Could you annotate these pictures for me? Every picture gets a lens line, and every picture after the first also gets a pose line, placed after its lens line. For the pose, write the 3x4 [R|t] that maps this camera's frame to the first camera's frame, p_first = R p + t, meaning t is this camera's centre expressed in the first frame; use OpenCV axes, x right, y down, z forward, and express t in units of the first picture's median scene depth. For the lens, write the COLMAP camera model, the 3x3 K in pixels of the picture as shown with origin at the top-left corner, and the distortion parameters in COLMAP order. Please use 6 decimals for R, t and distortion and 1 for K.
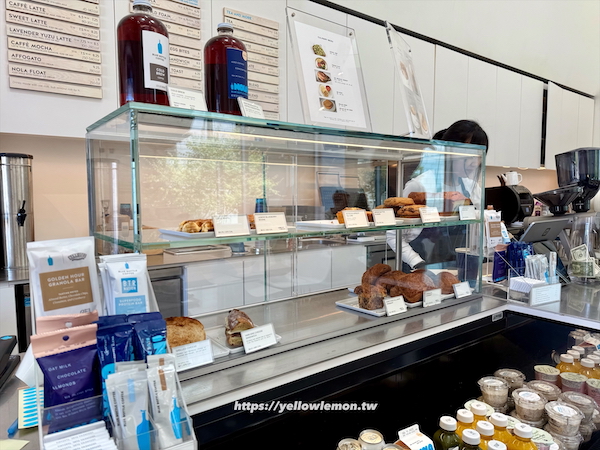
lens RADIAL K [[420.3, 0, 300.0], [0, 420.3, 225.0], [0, 0, 1]] dist [0.048319, -0.057492]
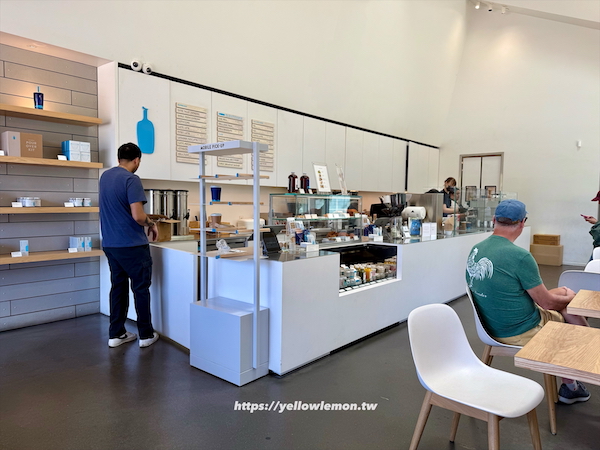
lens RADIAL K [[420.3, 0, 300.0], [0, 420.3, 225.0], [0, 0, 1]] dist [0.048319, -0.057492]
pose [[0.977765, 0.007636, 0.209566, -0.490948], [-0.003664, 0.999806, -0.019334, 0.073758], [-0.209673, 0.018136, 0.977603, -1.421564]]
